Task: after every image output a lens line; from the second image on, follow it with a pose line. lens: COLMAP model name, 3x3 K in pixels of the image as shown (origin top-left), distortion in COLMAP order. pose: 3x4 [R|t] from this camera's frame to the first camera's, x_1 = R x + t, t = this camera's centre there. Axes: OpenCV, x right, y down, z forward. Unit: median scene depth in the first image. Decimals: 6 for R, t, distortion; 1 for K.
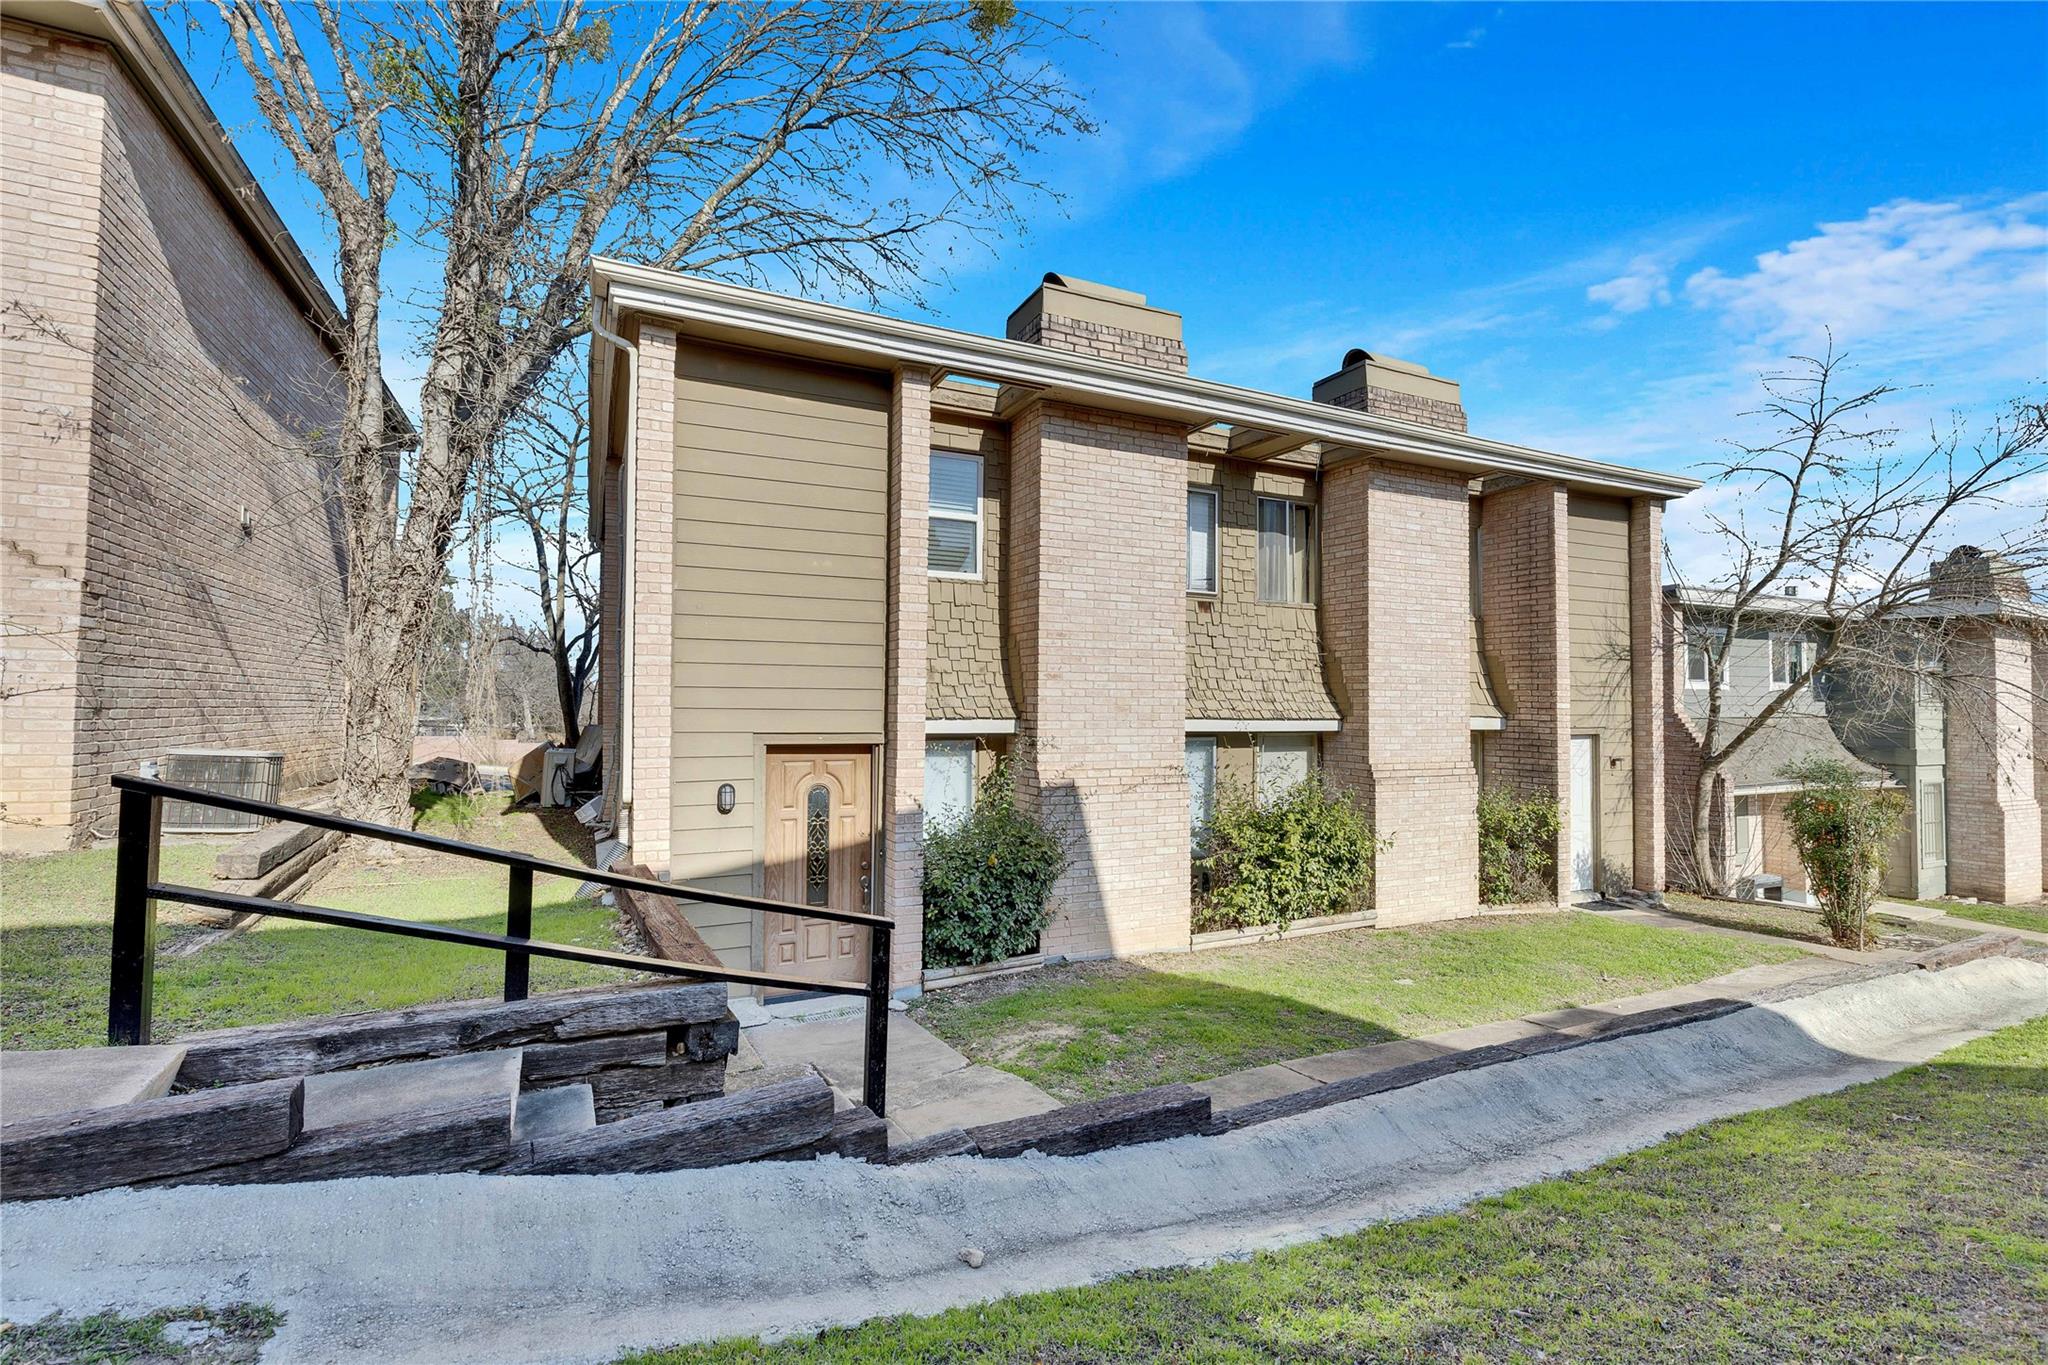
lens RADIAL K [[867.8, 0, 1002.5], [0, 867.8, 673.3], [0, 0, 1]] dist [0.003384, -0.000373]
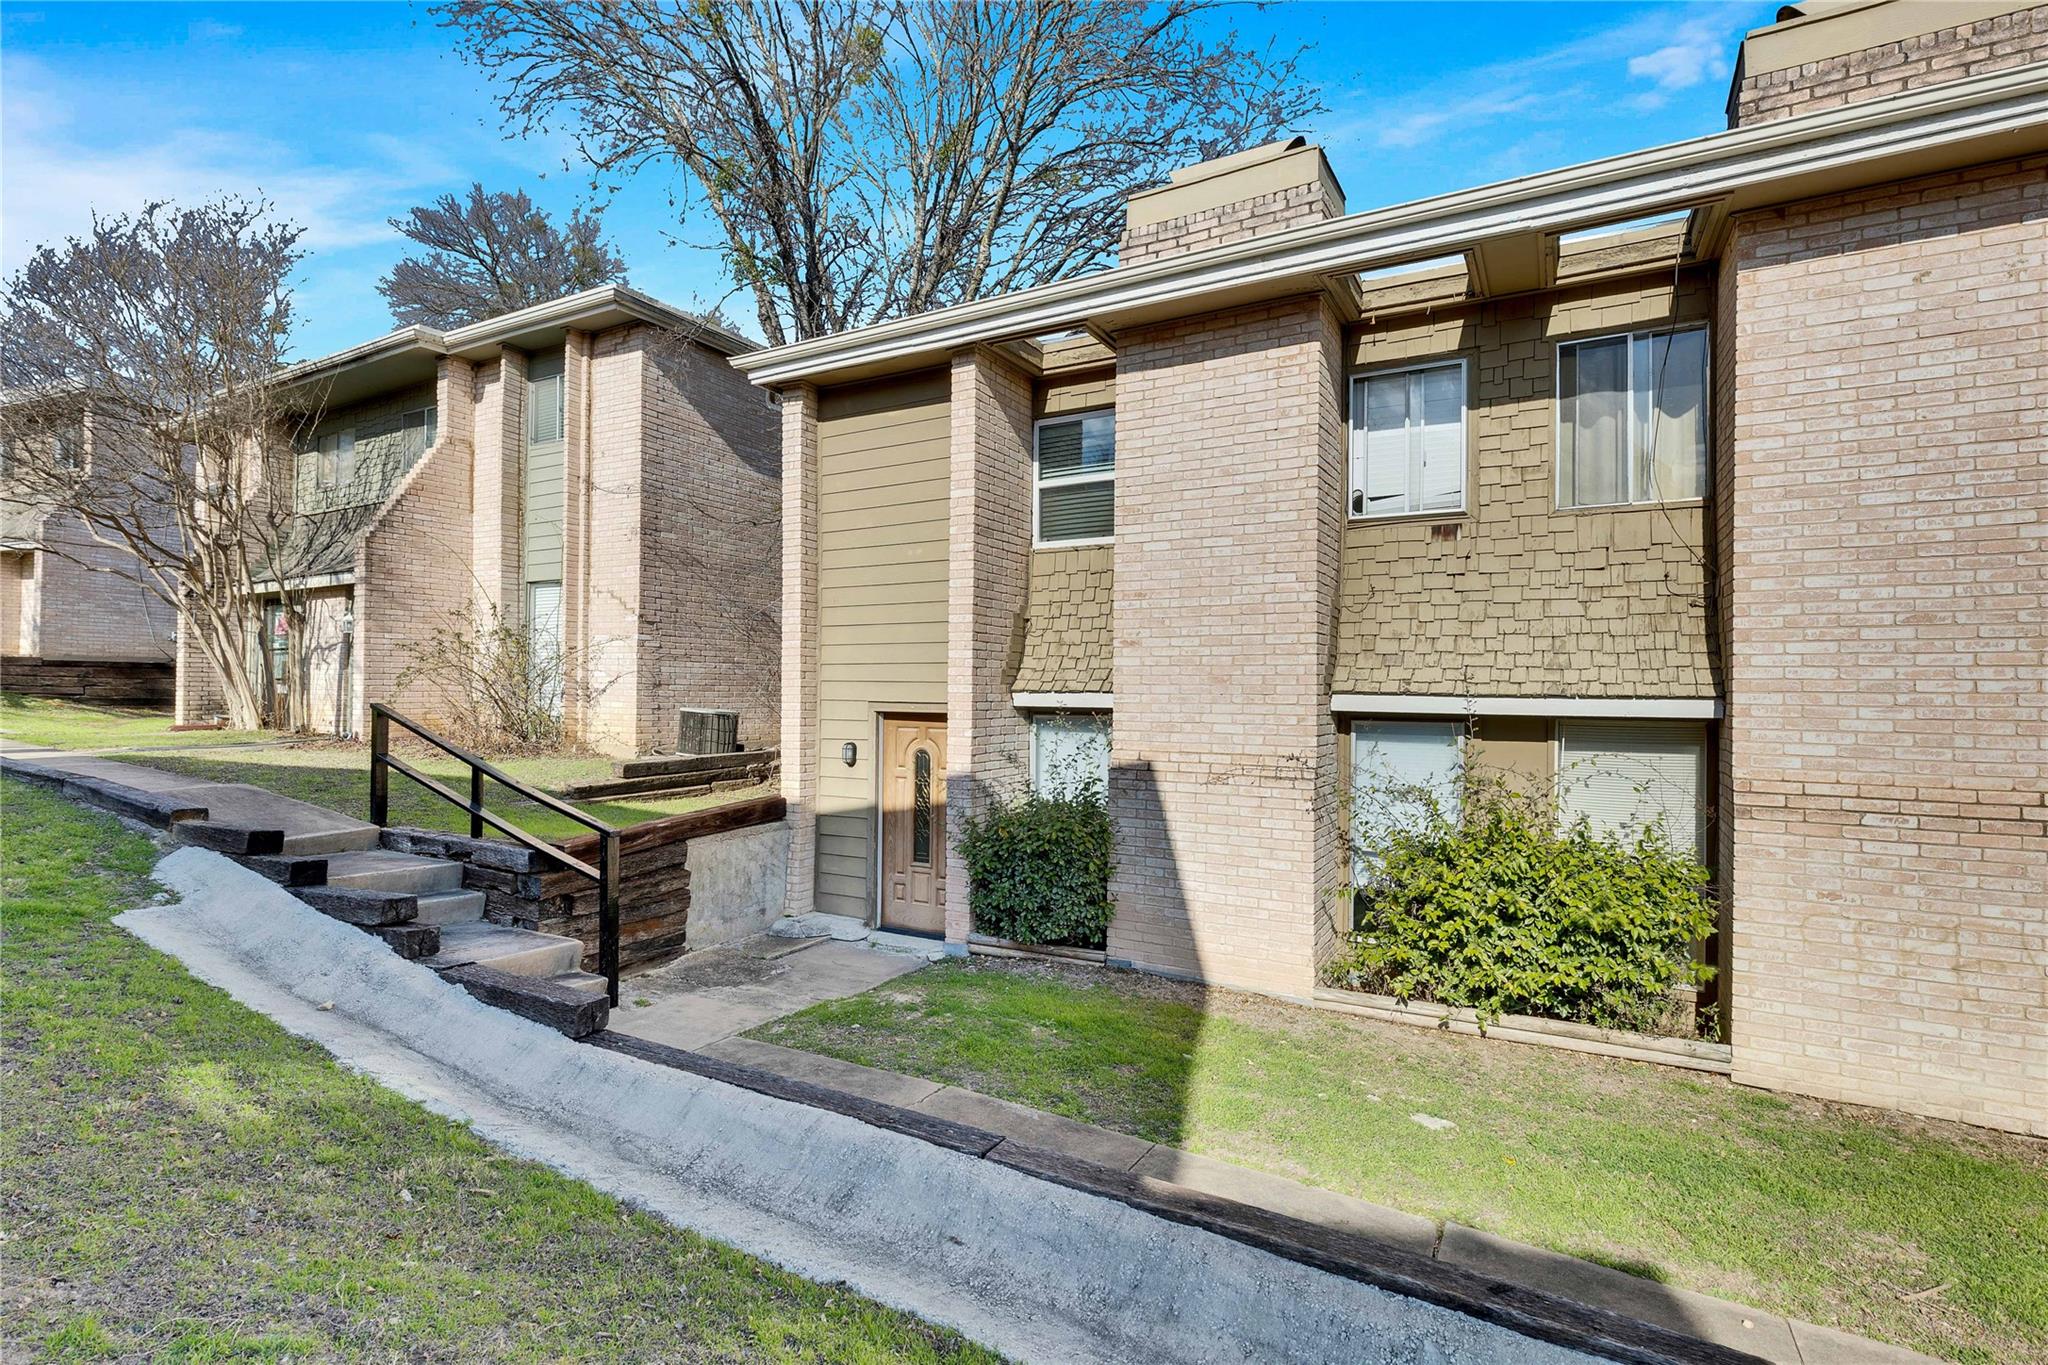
lens RADIAL K [[913.4, 0, 1034.1], [0, 913.4, 676.8], [0, 0, 1]] dist [0.000660, -0.000447]
pose [[0.600157, -0.016314, -0.799716, 0.759442], [0.024220, 0.999704, -0.002217, 0.038404], [0.799516, -0.018039, 0.600374, 0.378075]]
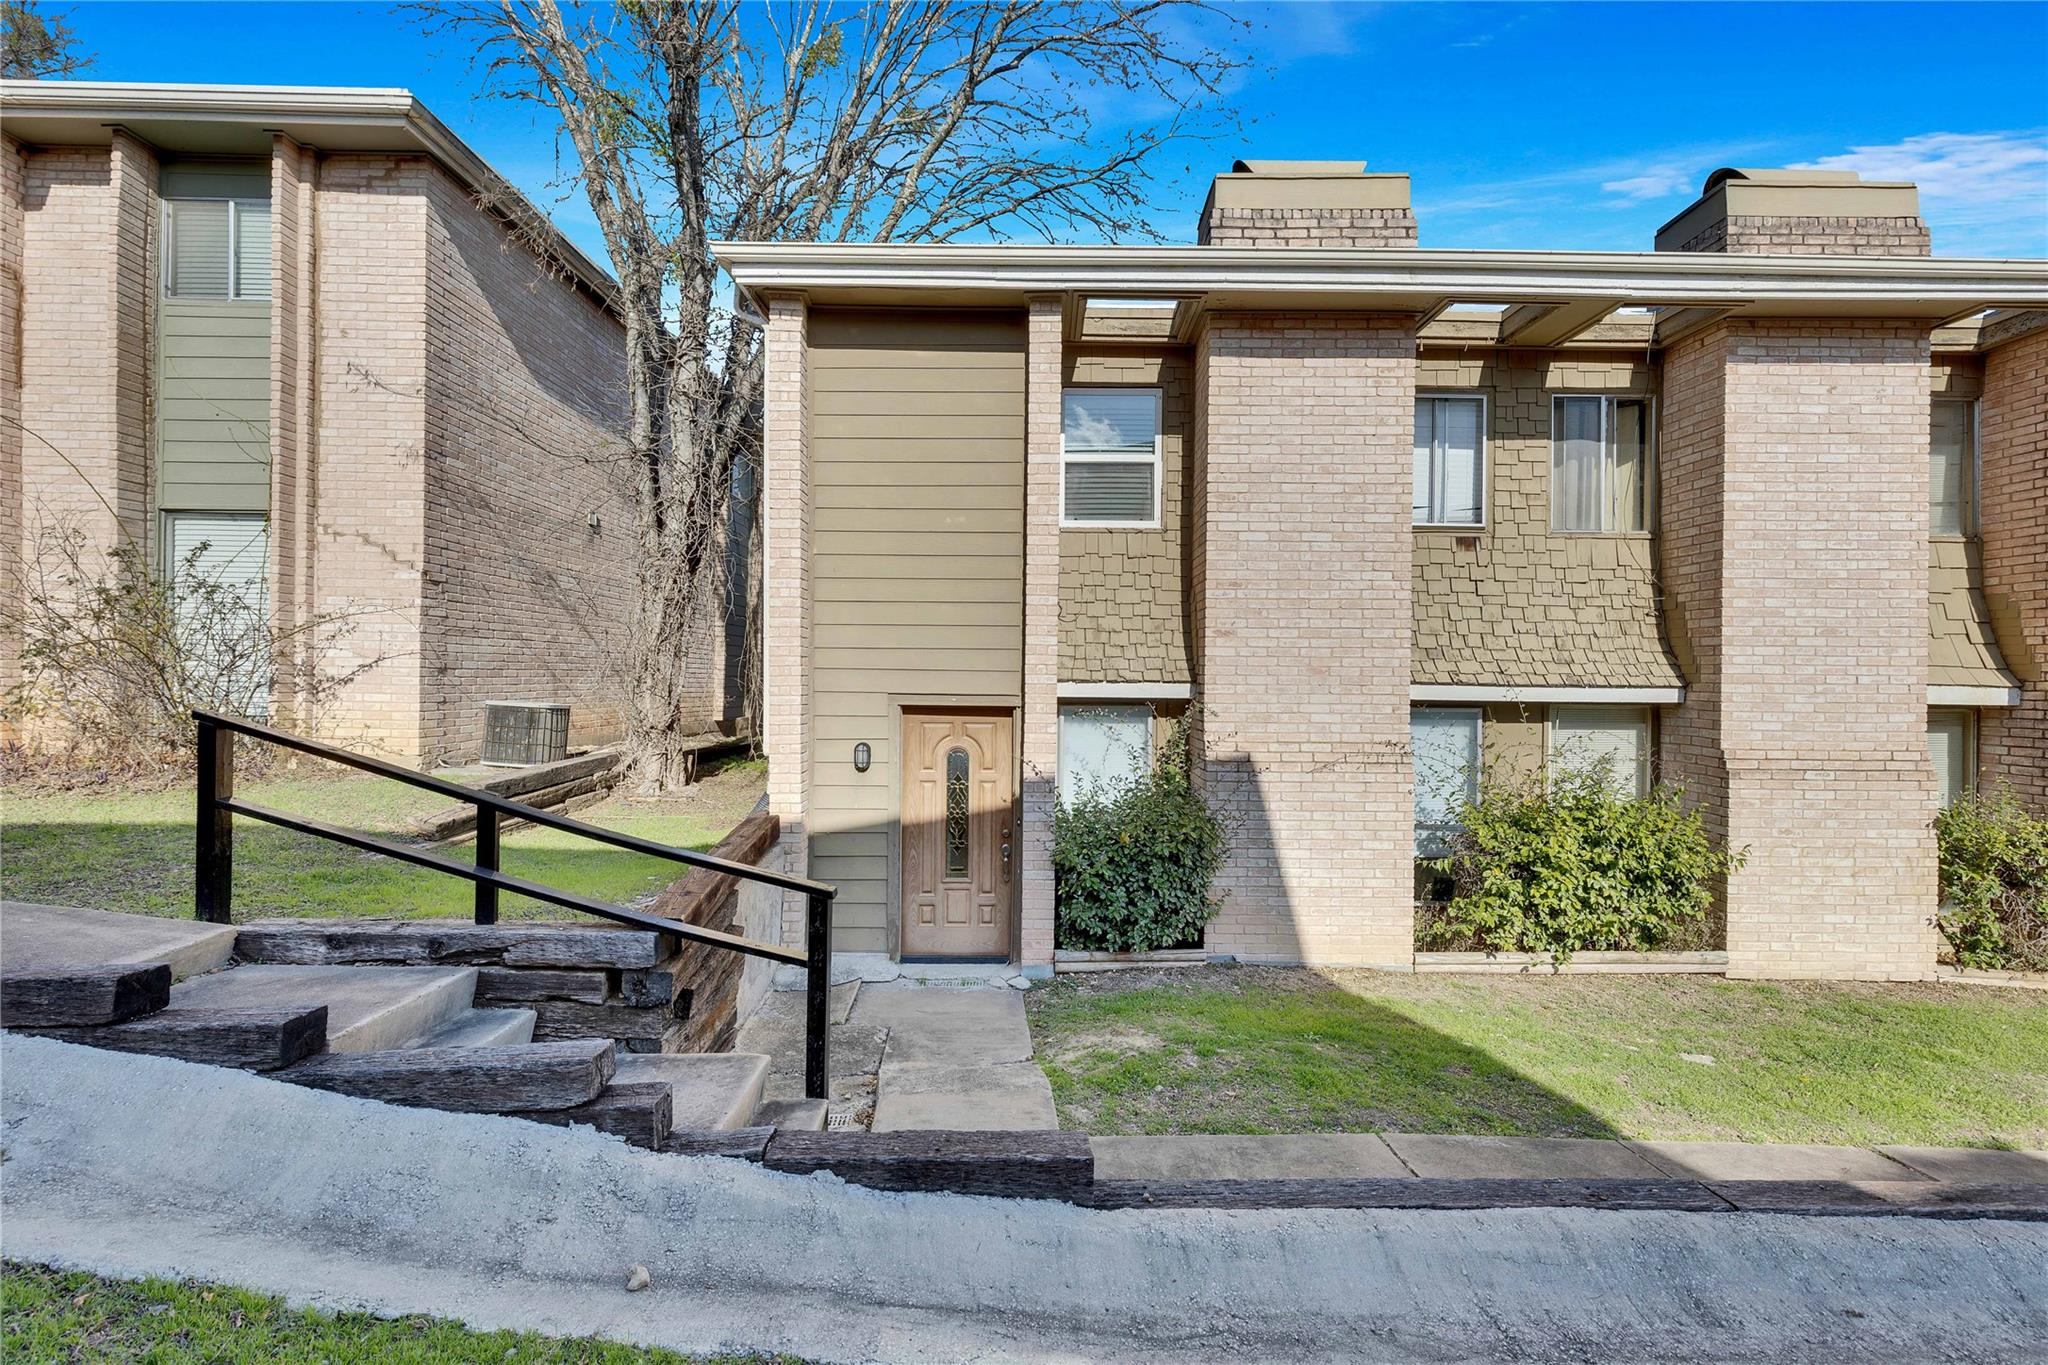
lens RADIAL K [[865.2, 0, 1033.5], [0, 865.2, 669.7], [0, 0, 1]] dist [0.002247, -0.000401]
pose [[0.909368, -0.001499, -0.415991, 0.250409], [0.013011, 0.999607, 0.024843, 0.016749], [0.415790, -0.028004, 0.909029, 0.142430]]
